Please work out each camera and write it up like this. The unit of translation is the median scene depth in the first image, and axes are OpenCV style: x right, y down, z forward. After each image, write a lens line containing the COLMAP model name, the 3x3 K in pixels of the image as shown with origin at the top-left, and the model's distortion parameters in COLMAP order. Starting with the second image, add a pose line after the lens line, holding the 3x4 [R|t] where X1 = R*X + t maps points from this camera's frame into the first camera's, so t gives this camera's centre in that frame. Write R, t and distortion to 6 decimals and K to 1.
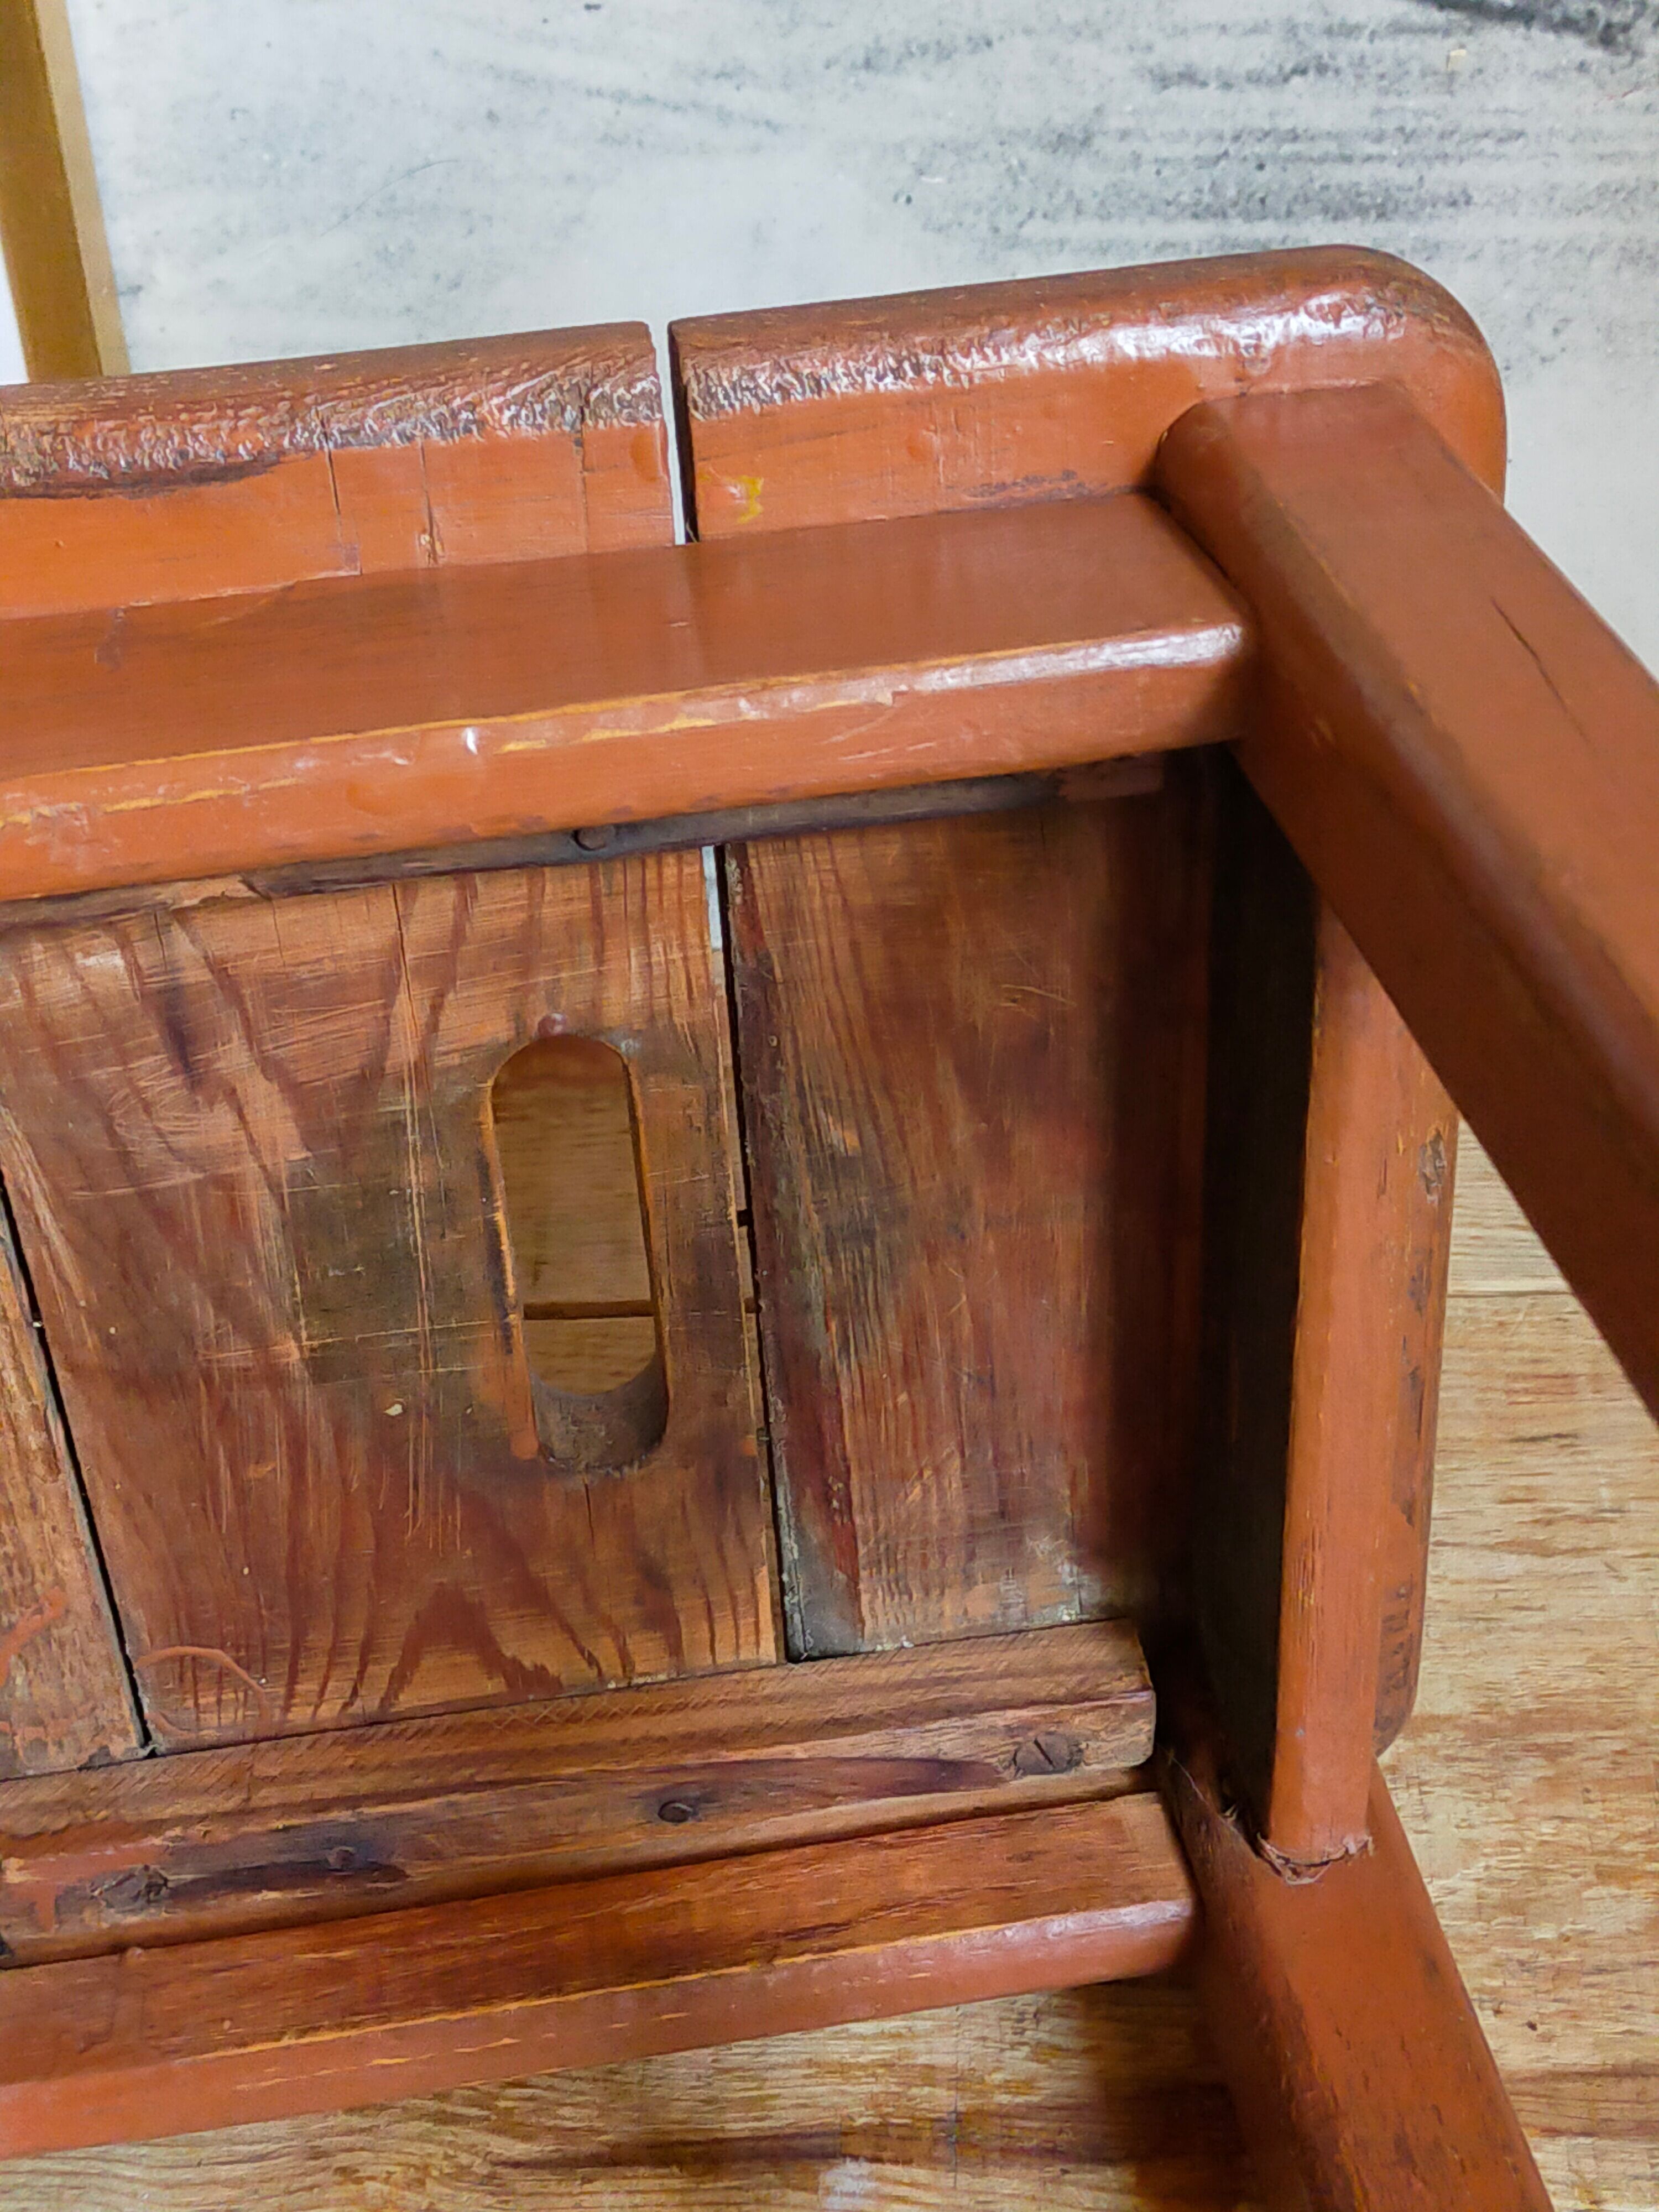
lens RADIAL K [[3314.4, 0, 842.4], [0, 3314.4, 1102.3], [0, 0, 1]] dist [0.126989, -0.205708]
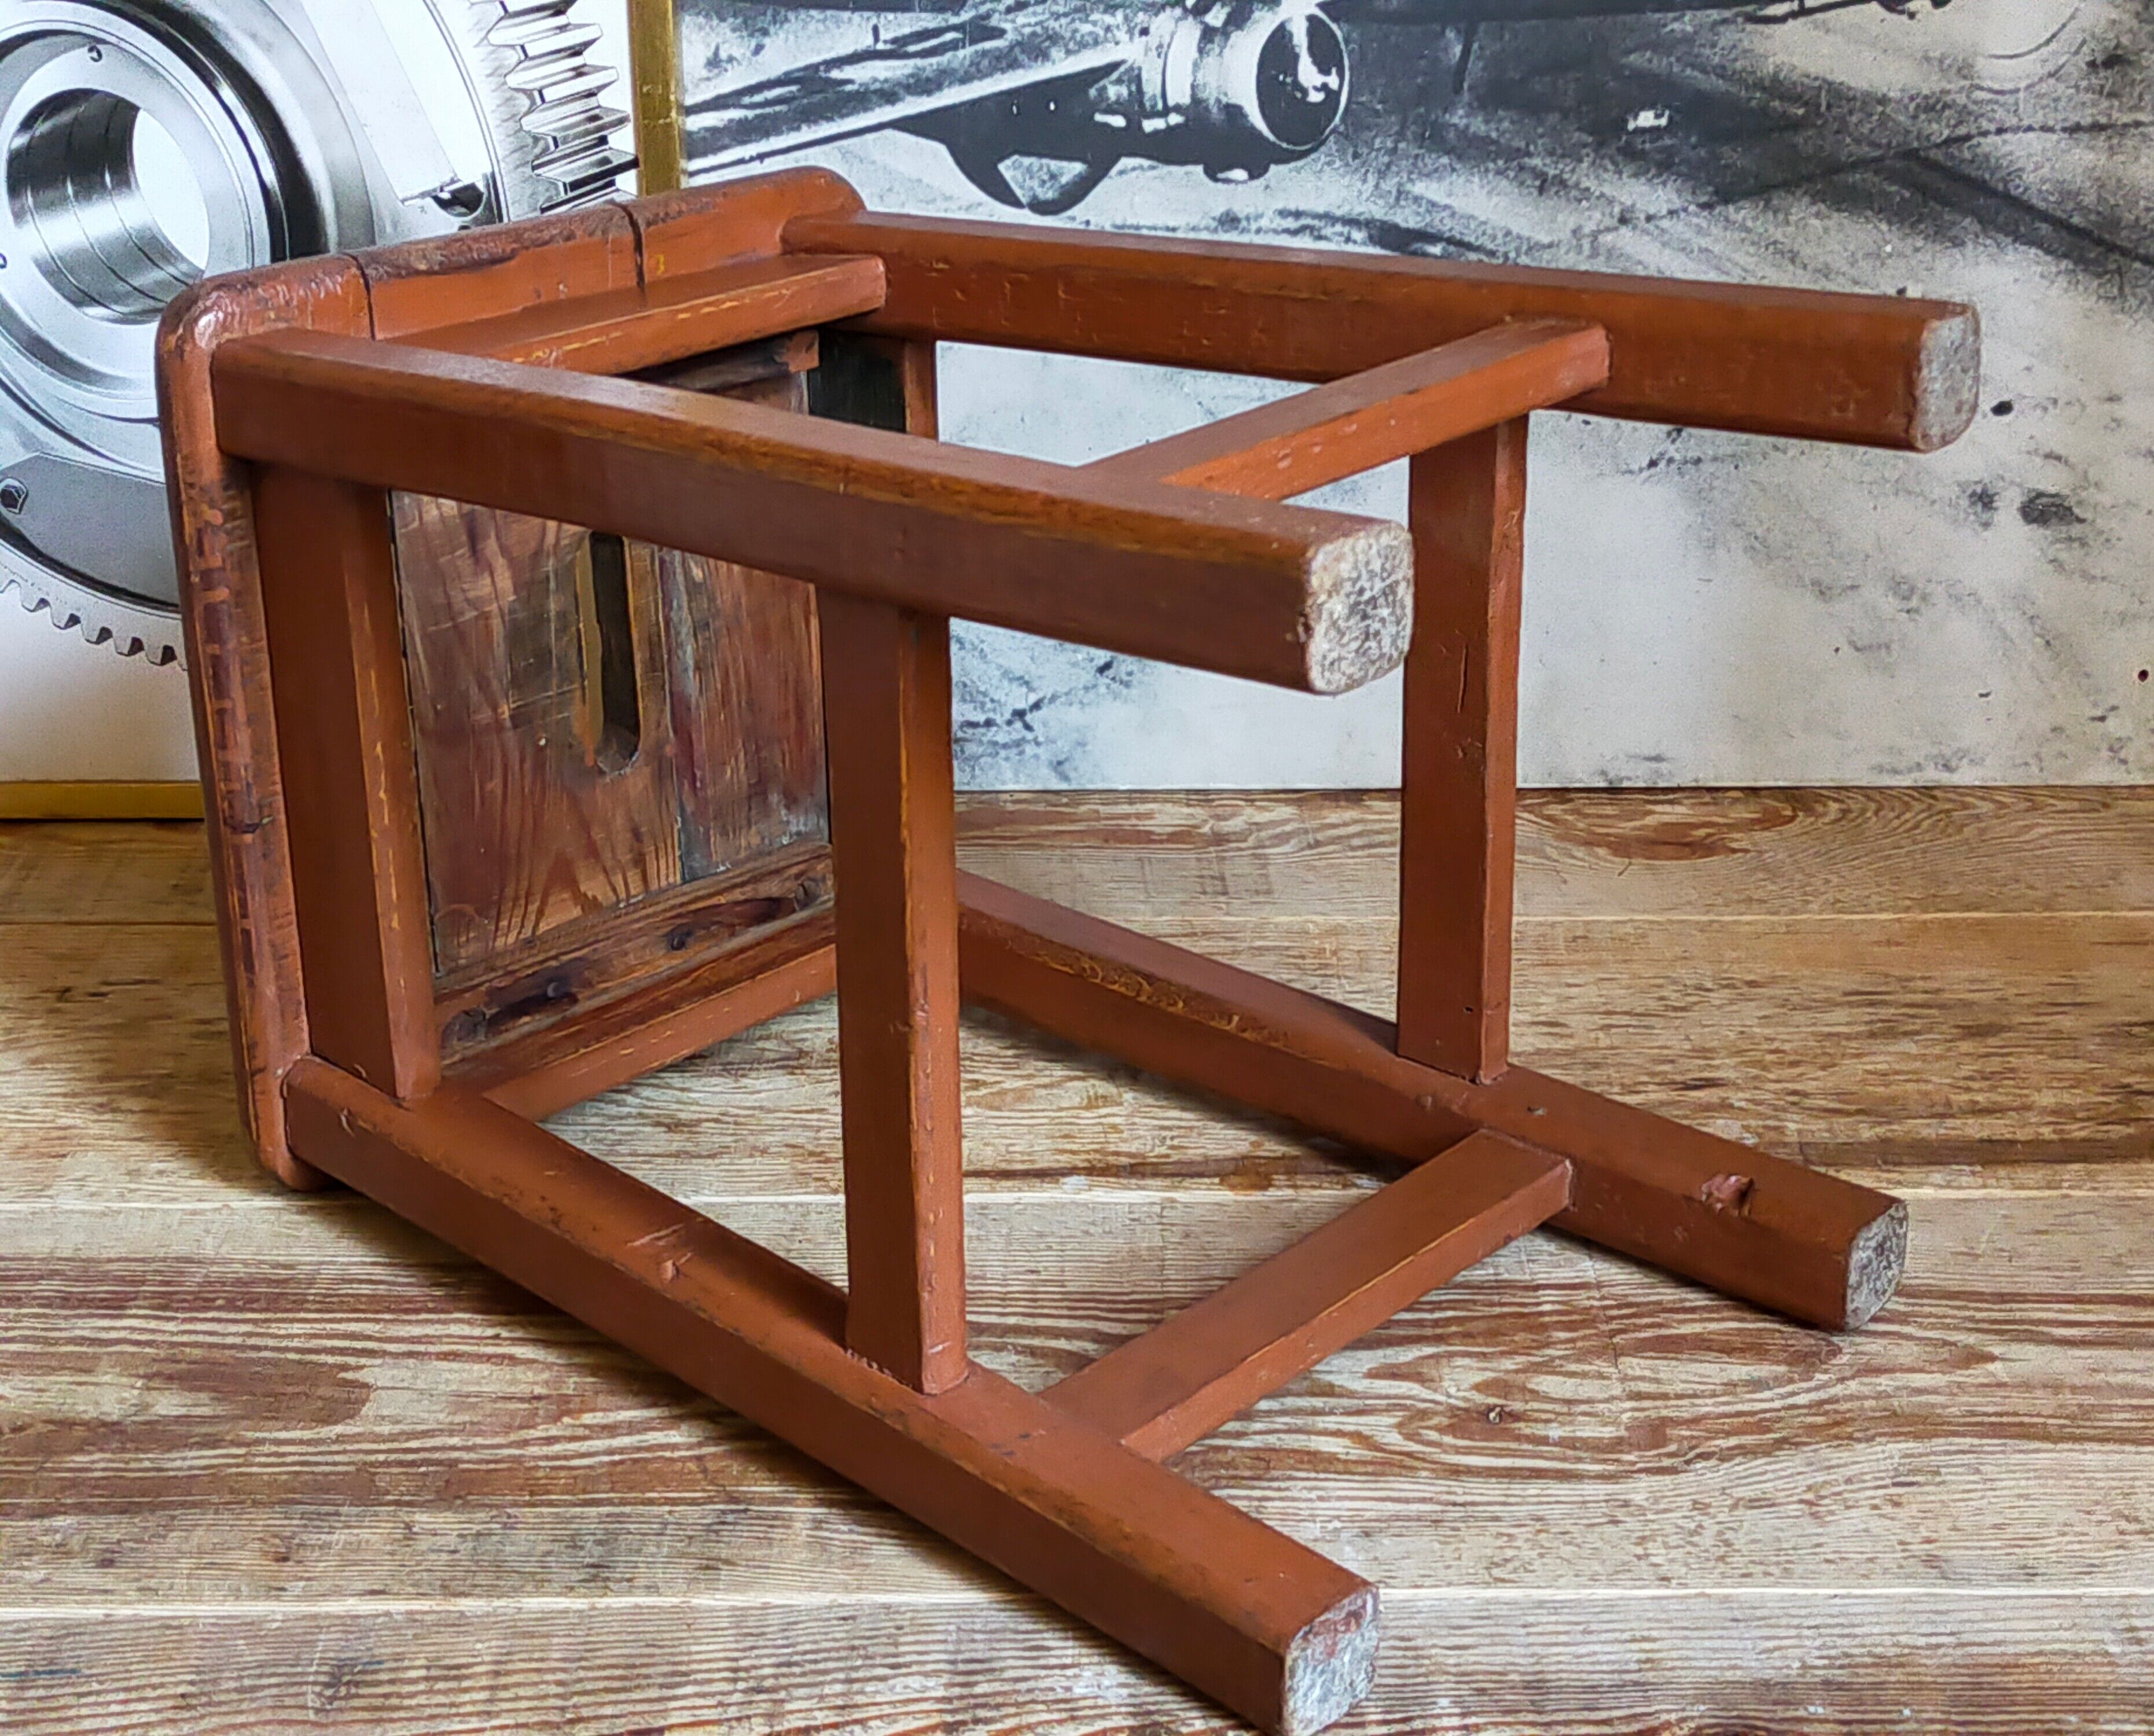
lens RADIAL K [[3447.6, 0, 1168.1], [0, 3447.6, 873.9], [0, 0, 1]] dist [0.124799, -0.145387]
pose [[0.998896, 0.030881, 0.035410, -0.016633], [-0.020044, 0.961729, -0.273269, 0.555984], [-0.042493, 0.272258, 0.961286, -0.801896]]
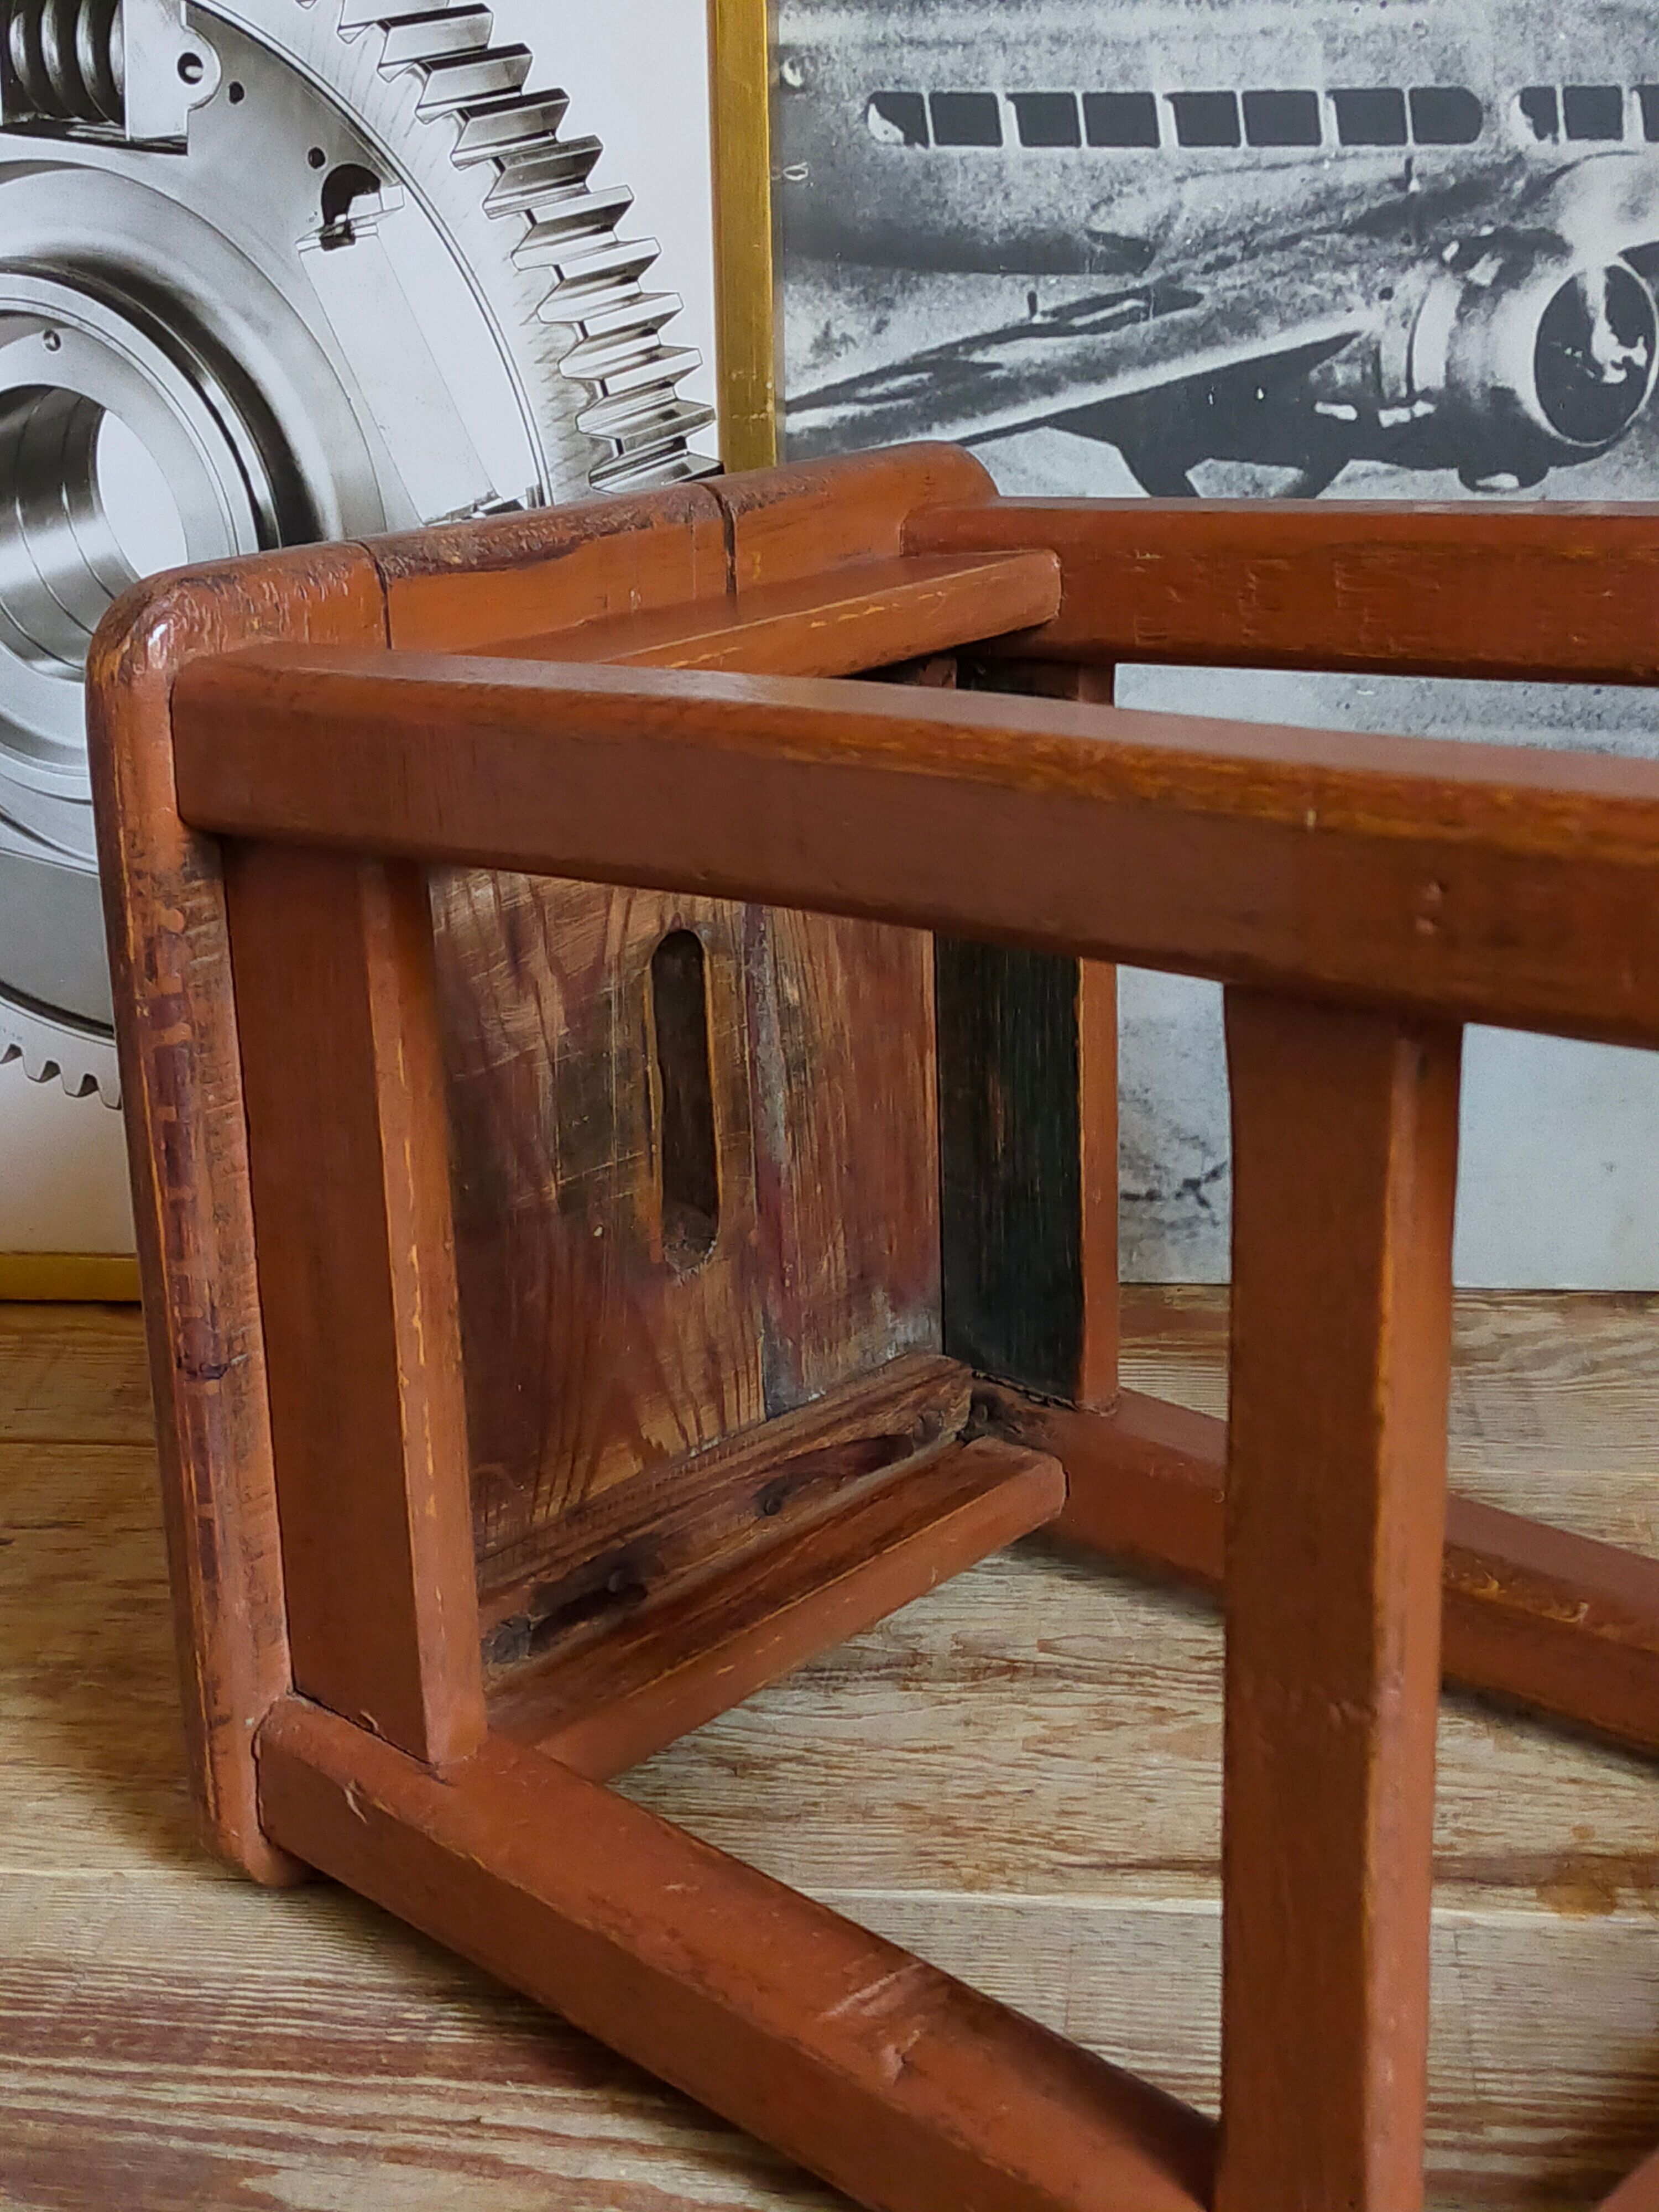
lens RADIAL K [[3283.0, 0, 844.8], [0, 3283.0, 1112.0], [0, 0, 1]] dist [0.126889, -0.191803]
pose [[0.996030, 0.047086, -0.075540, -0.081209], [-0.069166, 0.943582, -0.323835, 0.374283], [0.056030, 0.327775, 0.943093, -0.295779]]
